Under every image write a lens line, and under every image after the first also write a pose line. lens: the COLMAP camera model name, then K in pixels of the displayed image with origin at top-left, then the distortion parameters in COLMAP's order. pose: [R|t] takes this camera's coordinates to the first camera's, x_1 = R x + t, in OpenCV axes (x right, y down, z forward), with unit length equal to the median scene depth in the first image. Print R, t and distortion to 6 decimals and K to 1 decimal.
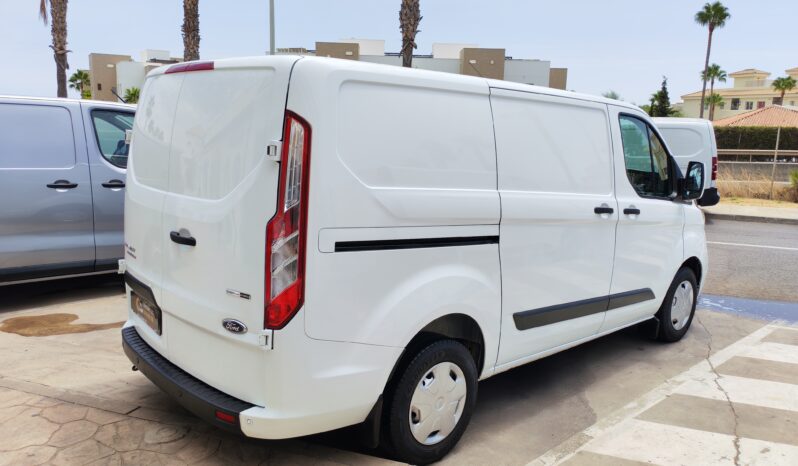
lens RADIAL K [[636.0, 0, 399.9], [0, 636.0, 235.8], [0, 0, 1]] dist [0.071908, -0.085828]
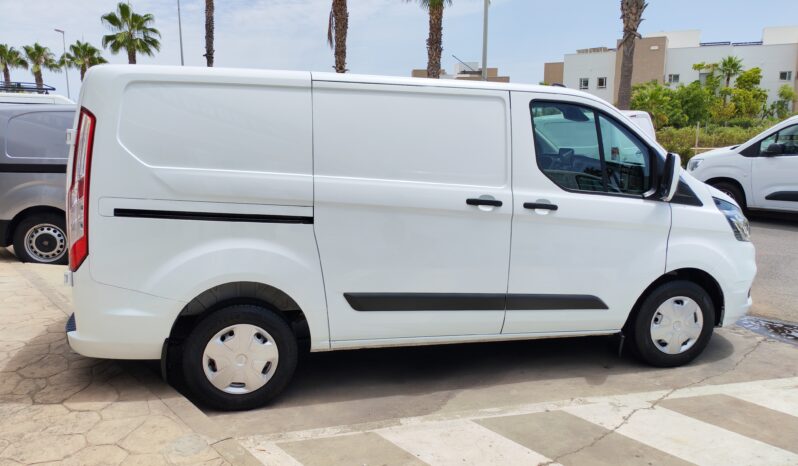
lens RADIAL K [[636.0, 0, 399.1], [0, 636.0, 234.5], [0, 0, 1]] dist [0.071908, -0.085828]
pose [[0.862927, 0.061766, -0.501540, 0.615343], [-0.066471, 0.997752, 0.008510, 0.007650], [0.500939, 0.025994, 0.865092, 0.102113]]
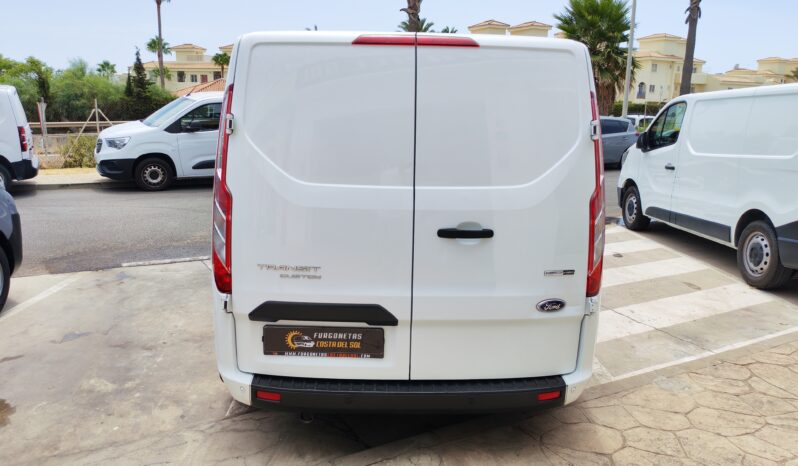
lens RADIAL K [[636.0, 0, 398.5], [0, 636.0, 232.1], [0, 0, 1]] dist [0.071908, -0.085828]
pose [[0.641644, -0.162763, 0.749534, -0.700037], [0.133278, 0.986019, 0.100022, -0.065618], [-0.755334, 0.035718, 0.654365, 0.309565]]
